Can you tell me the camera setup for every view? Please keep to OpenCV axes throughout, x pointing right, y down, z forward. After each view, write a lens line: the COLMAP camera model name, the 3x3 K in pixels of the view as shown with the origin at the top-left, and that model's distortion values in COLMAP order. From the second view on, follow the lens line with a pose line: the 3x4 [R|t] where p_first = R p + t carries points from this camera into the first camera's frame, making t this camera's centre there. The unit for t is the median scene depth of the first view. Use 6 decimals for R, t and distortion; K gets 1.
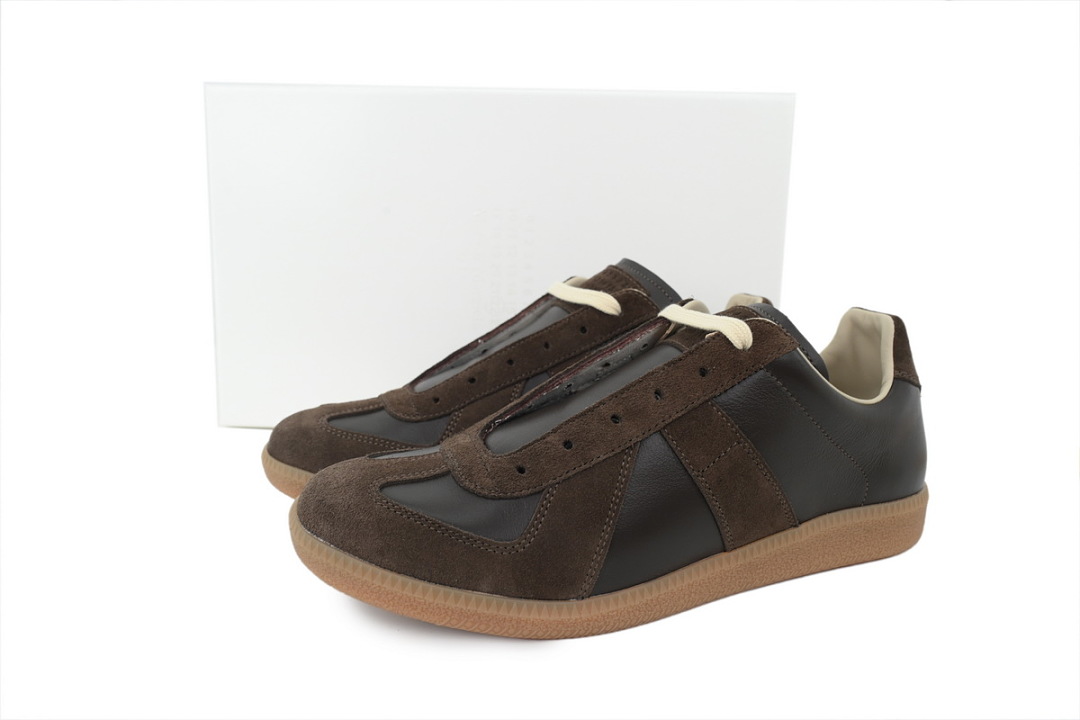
lens RADIAL K [[806.7, 0, 540.0], [0, 806.7, 360.0], [0, 0, 1]] dist [0.043274, -0.000267]
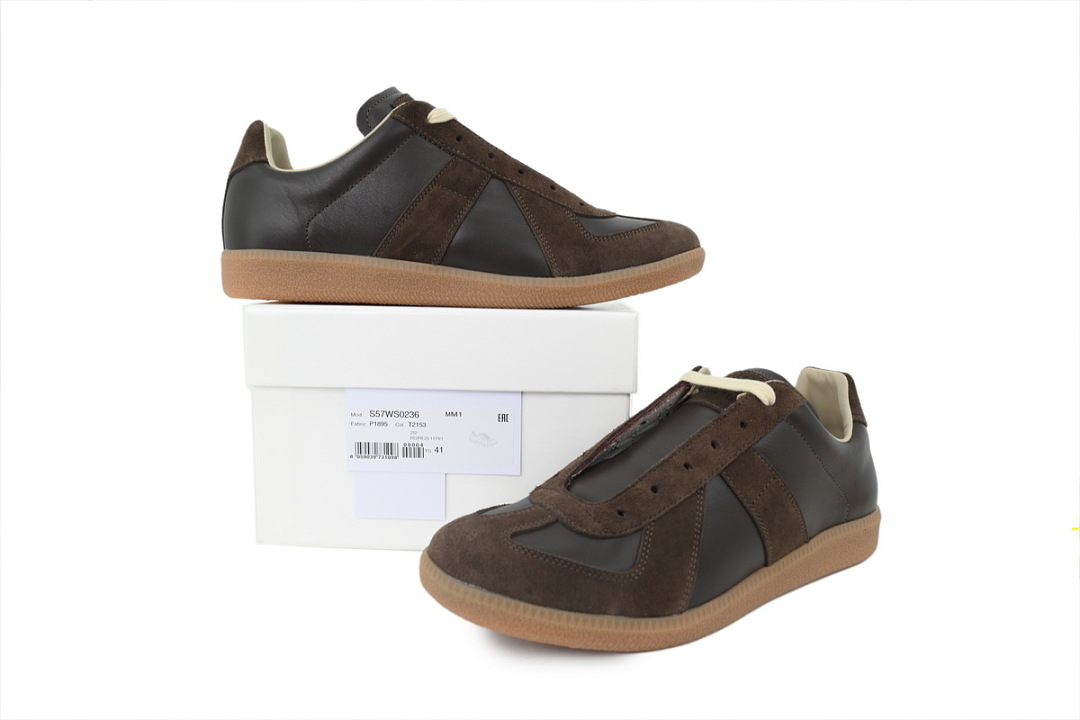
lens RADIAL K [[806.7, 0, 540.0], [0, 806.7, 360.0], [0, 0, 1]] dist [0.043274, -0.000267]
pose [[0.972849, -0.038298, 0.228251, -0.415054], [0.053796, 0.996621, -0.062067, -0.026329], [-0.225103, 0.072661, 0.971622, -0.184021]]
